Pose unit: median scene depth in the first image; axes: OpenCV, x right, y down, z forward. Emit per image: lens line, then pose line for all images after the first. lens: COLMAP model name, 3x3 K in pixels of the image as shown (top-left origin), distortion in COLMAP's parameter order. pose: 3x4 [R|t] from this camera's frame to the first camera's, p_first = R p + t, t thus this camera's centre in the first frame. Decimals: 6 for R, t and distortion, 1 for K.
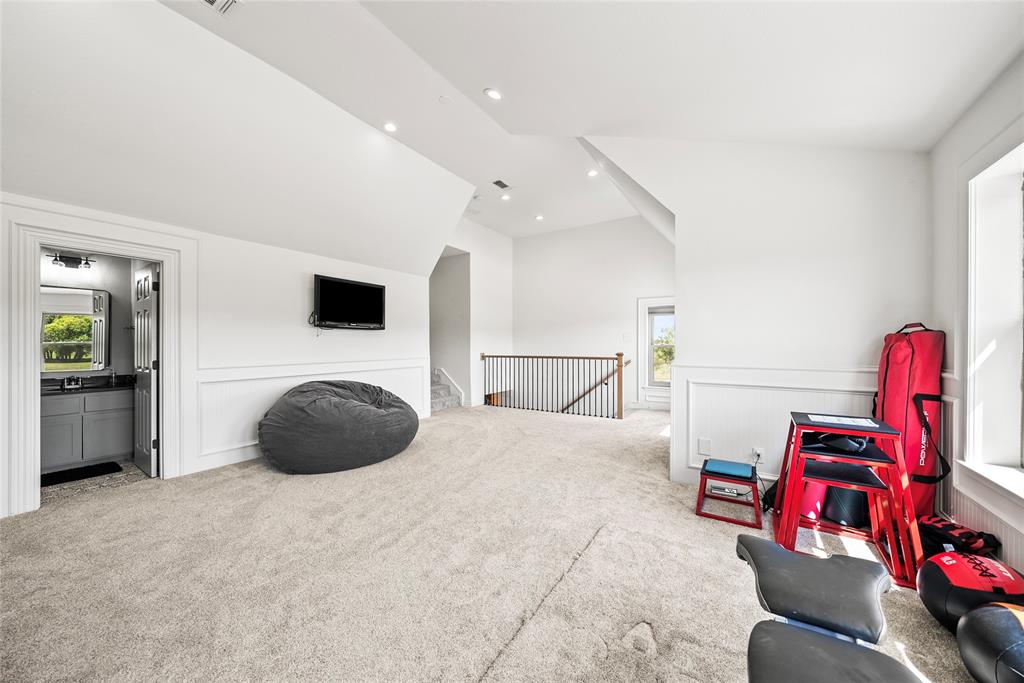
lens RADIAL K [[355.2, 0, 512.4], [0, 355.2, 345.0], [0, 0, 1]] dist [-0.001165, -0.000390]
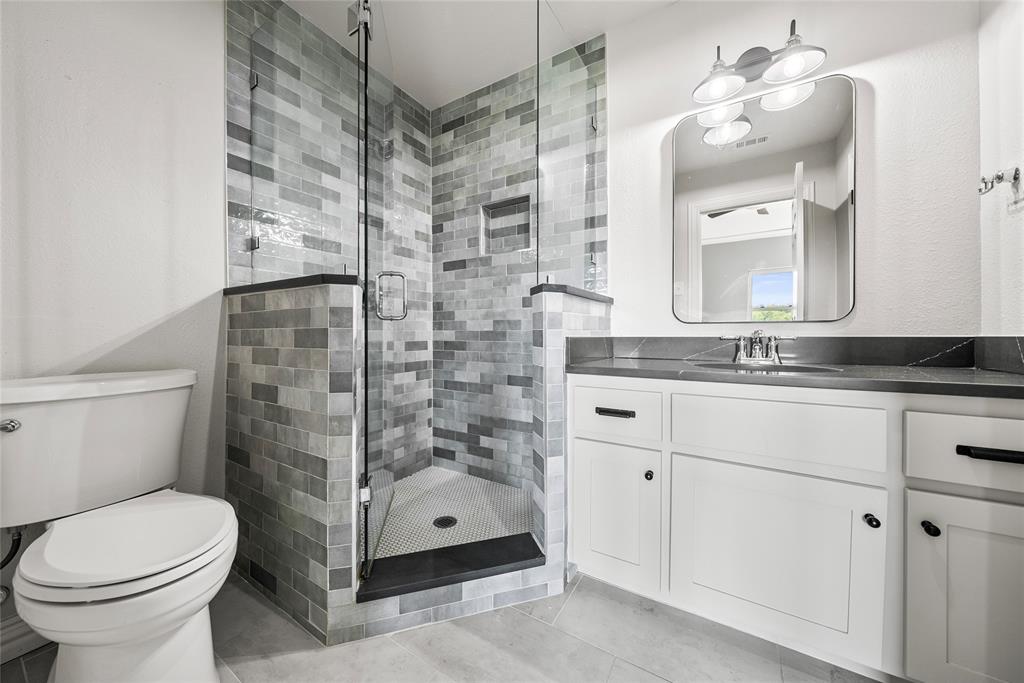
lens RADIAL K [[355.2, 0, 512.0], [0, 355.2, 337.8], [0, 0, 1]] dist [-0.001165, -0.000390]
pose [[0.017043, 0.005502, -0.999840, -0.875864], [0.001101, 0.999984, 0.005522, 0.090321], [0.999854, -0.001195, 0.017037, 0.738082]]
